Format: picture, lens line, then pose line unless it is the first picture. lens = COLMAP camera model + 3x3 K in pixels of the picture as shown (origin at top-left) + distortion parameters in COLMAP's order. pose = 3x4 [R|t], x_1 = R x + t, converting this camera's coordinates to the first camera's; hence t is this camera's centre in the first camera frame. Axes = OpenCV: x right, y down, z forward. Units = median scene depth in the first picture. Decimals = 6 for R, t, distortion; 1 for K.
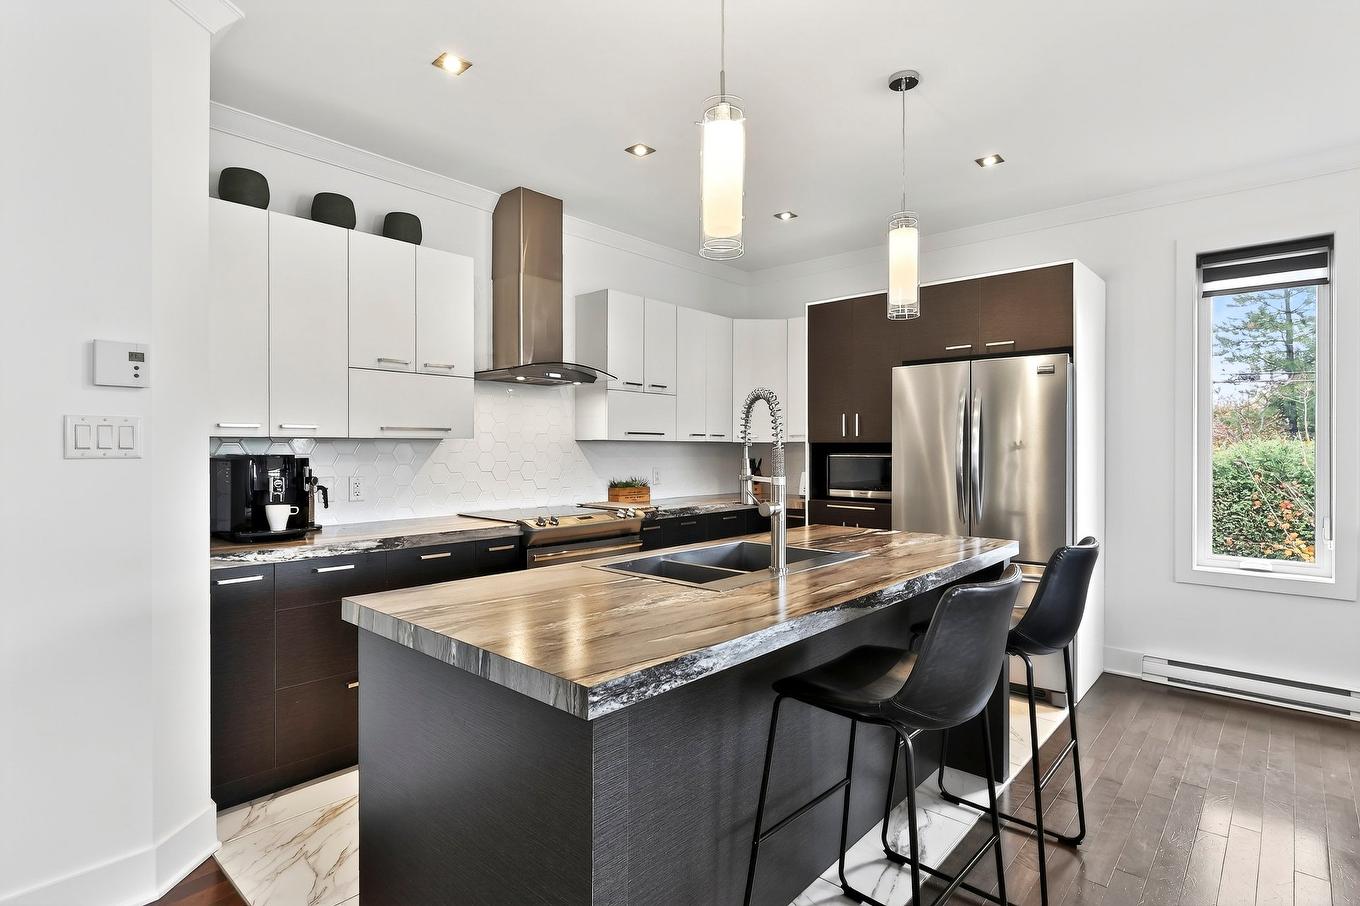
lens RADIAL K [[683.1, 0, 684.6], [0, 683.1, 452.8], [0, 0, 1]] dist [0.004563, 0.000909]
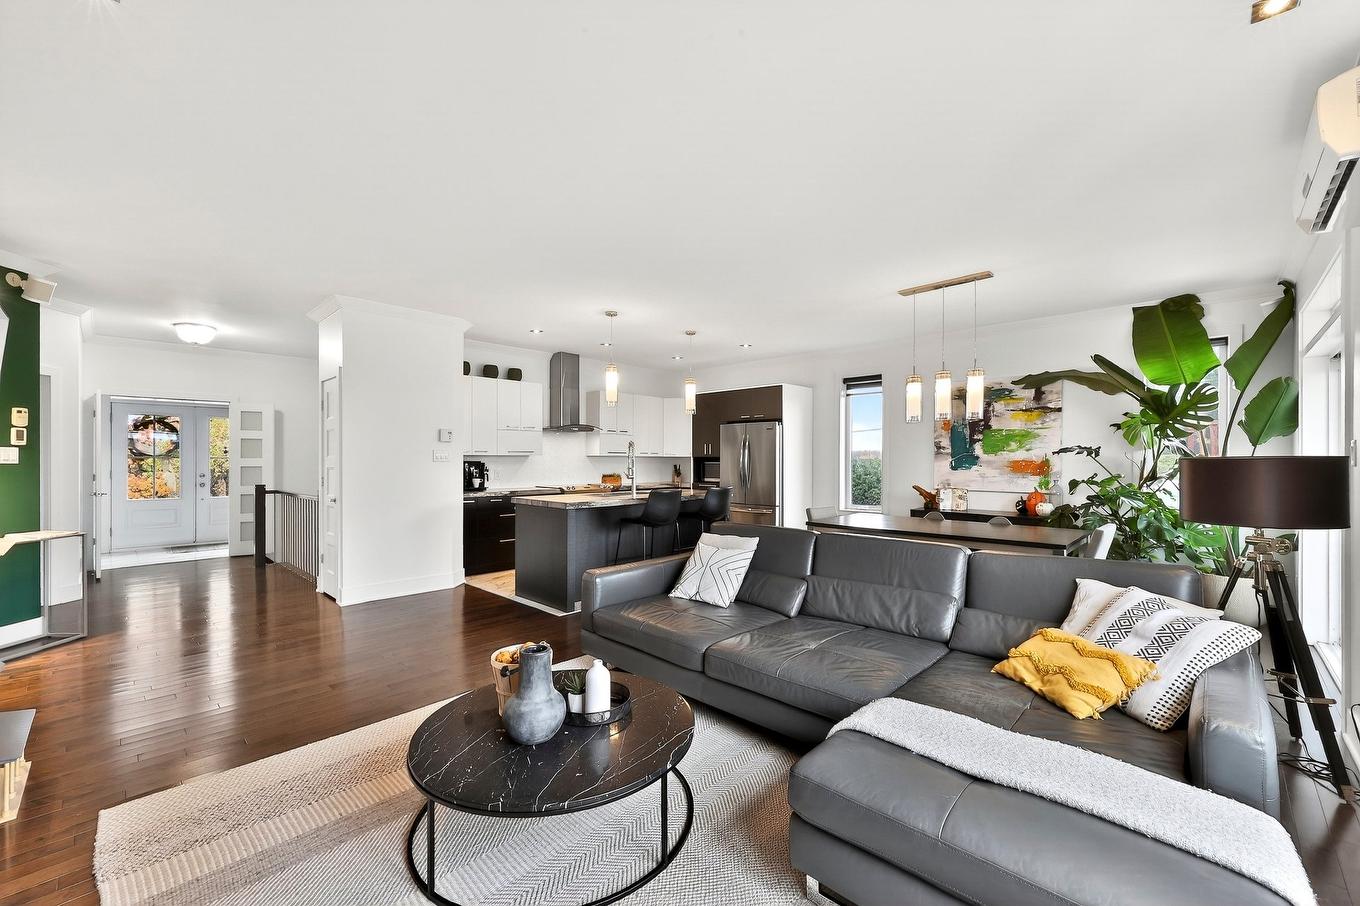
lens RADIAL K [[547.5, 0, 694.6], [0, 547.5, 461.8], [0, 0, 1]] dist [0.000376, -0.000473]
pose [[0.999828, 0.000881, -0.018541, 0.288478], [-0.000943, 0.999994, -0.003320, 0.009072], [0.018538, 0.003337, 0.999823, -1.000970]]
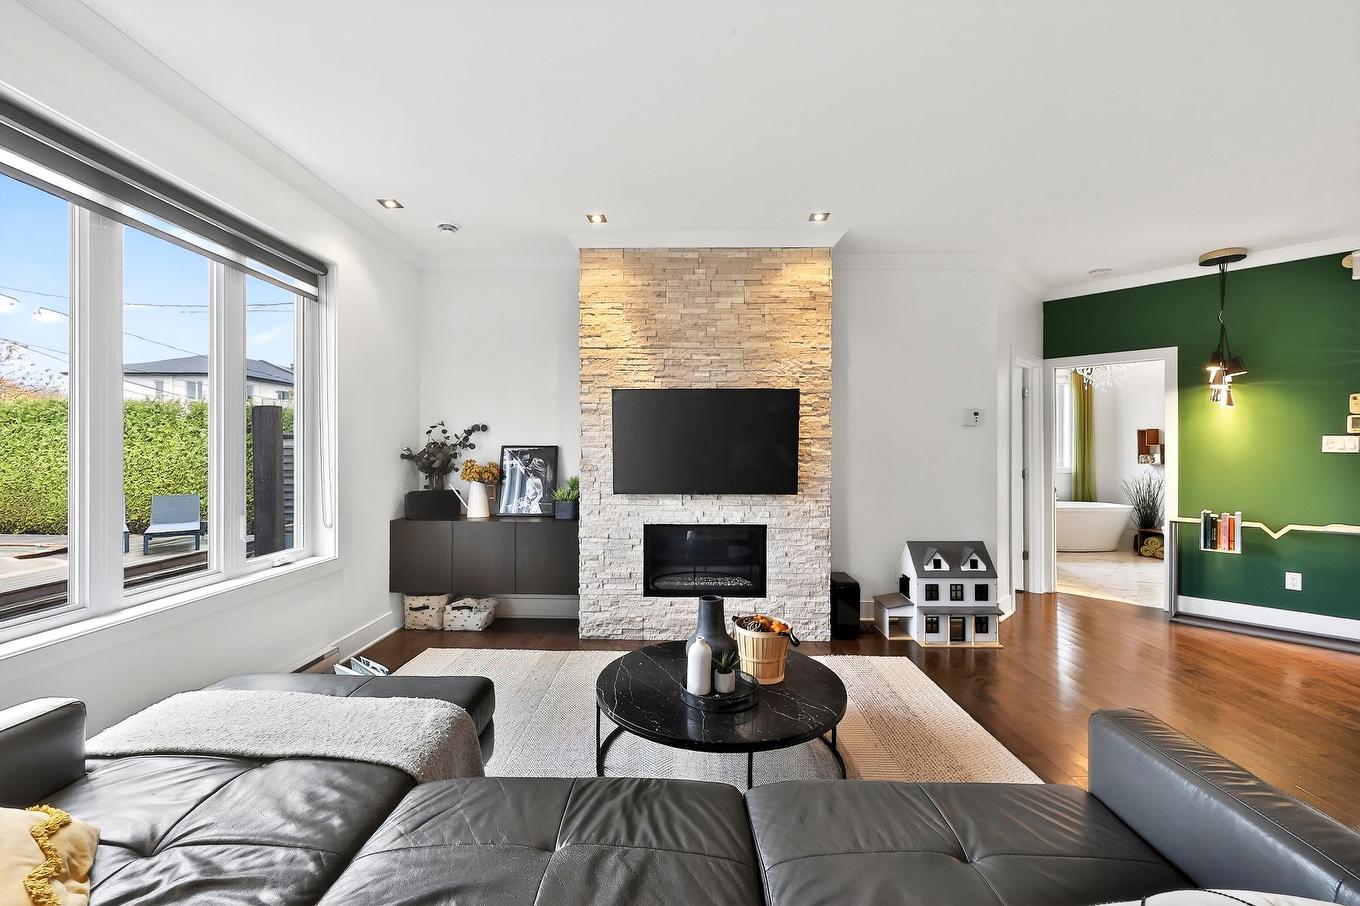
lens RADIAL K [[547.5, 0, 673.1], [0, 547.5, 452.7], [0, 0, 1]] dist [0.000376, -0.000473]
pose [[-0.756708, 0.002287, -0.653749, 0.586901], [-0.005335, 0.999939, 0.009673, 0.007238], [0.653731, 0.010807, -0.756650, 0.003974]]
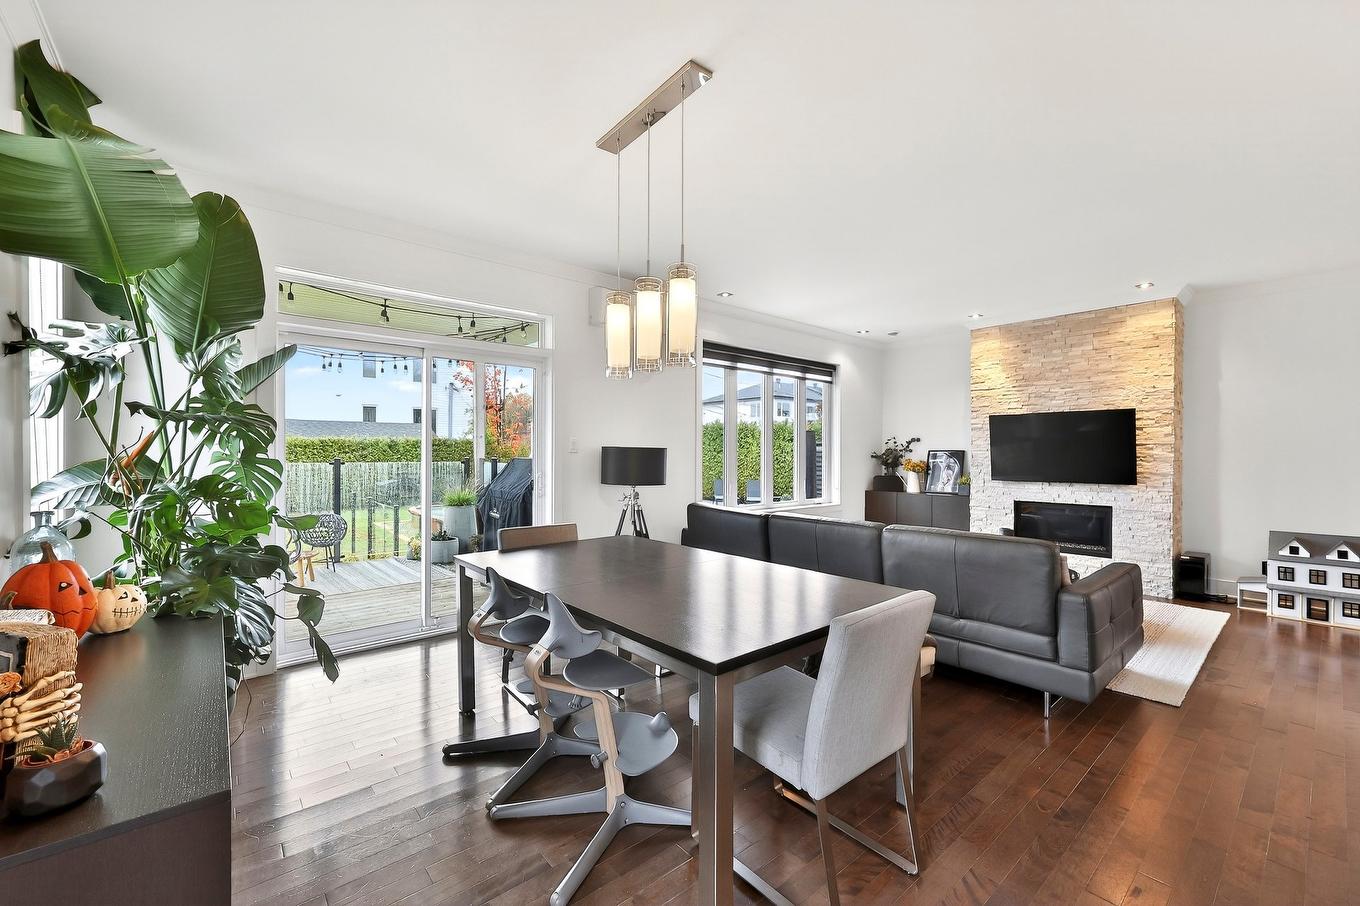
lens RADIAL K [[547.5, 0, 677.5], [0, 547.5, 453.0], [0, 0, 1]] dist [0.000376, -0.000473]
pose [[-0.989884, -0.001304, 0.141874, 0.706647], [-0.000497, 0.999983, 0.005728, 0.004246], [-0.141879, 0.005600, -0.989868, 0.941388]]
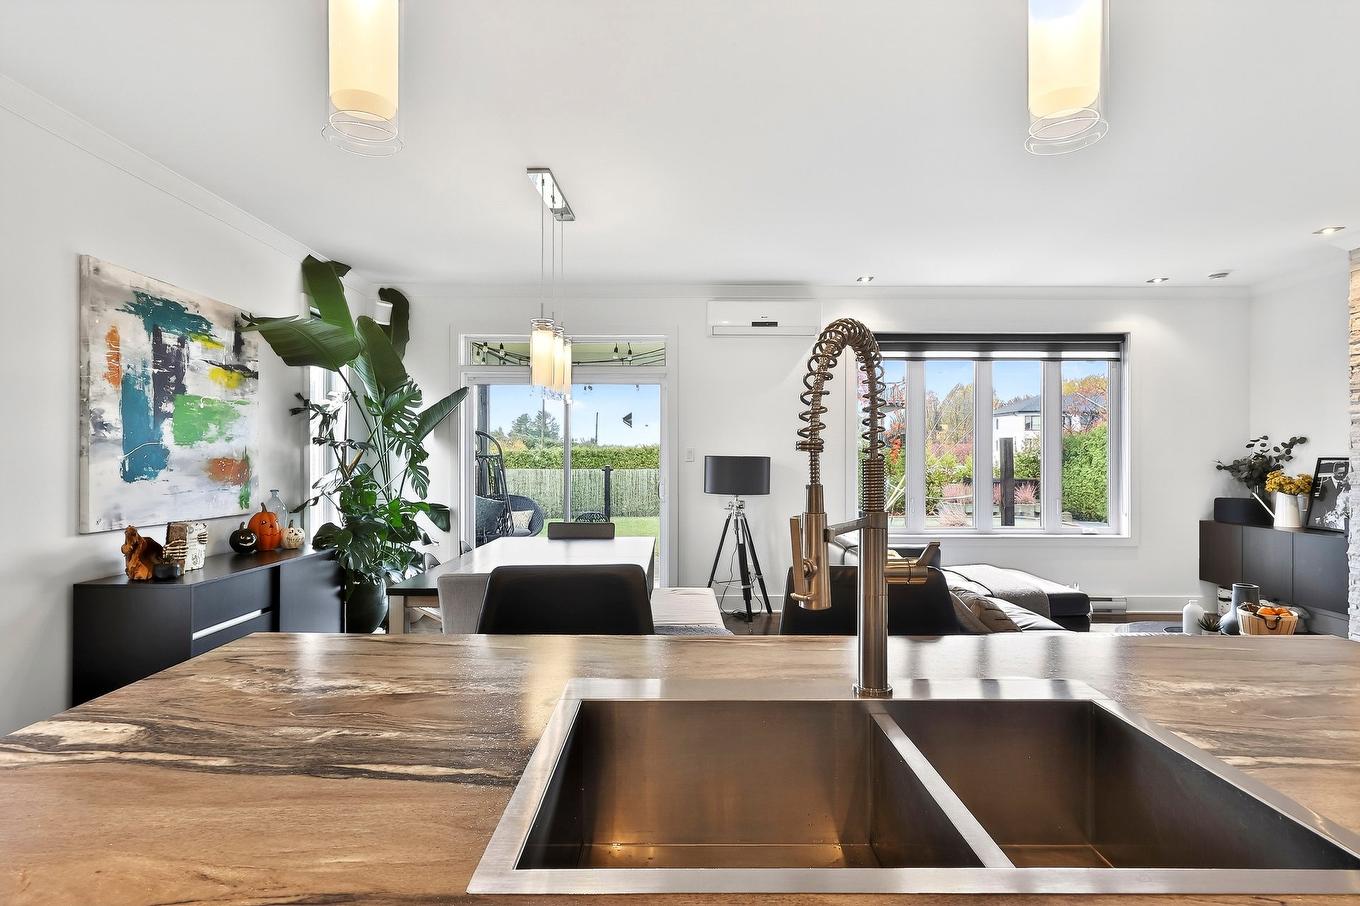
lens RADIAL K [[683.1, 0, 678.0], [0, 683.1, 456.2], [0, 0, 1]] dist [0.004563, 0.000909]
pose [[-0.668074, 0.001128, 0.744094, -0.084586], [0.002784, 0.999996, 0.000984, -0.003941], [-0.744089, 0.002729, -0.668074, 0.852975]]
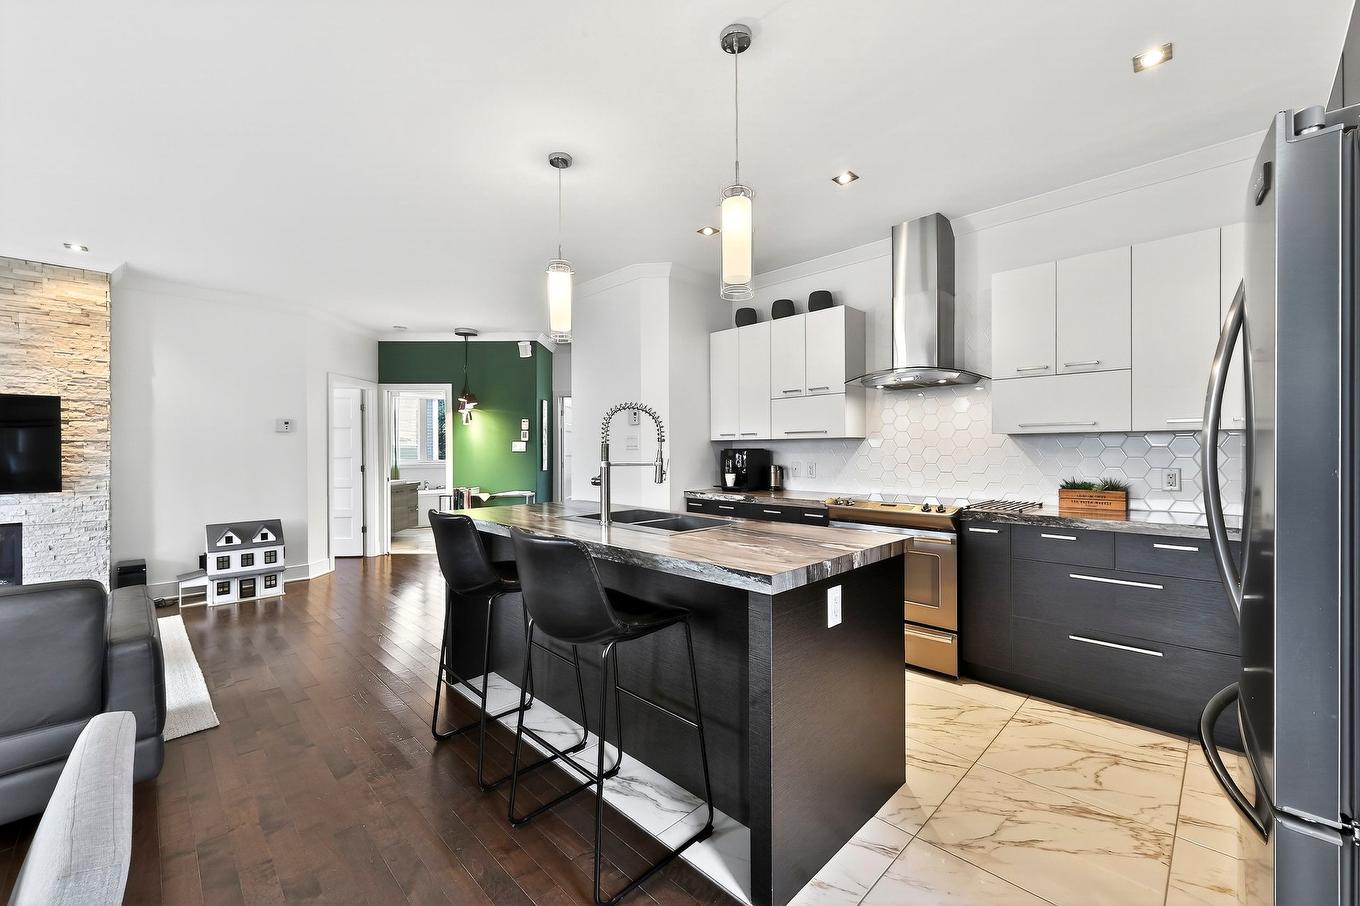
lens RADIAL K [[547.5, 0, 682.1], [0, 547.5, 452.4], [0, 0, 1]] dist [0.000376, -0.000473]
pose [[-0.060700, 0.003026, -0.998151, 0.789685], [-0.002291, 0.999992, 0.003171, 0.006441], [0.998153, 0.002480, -0.060692, 0.729574]]
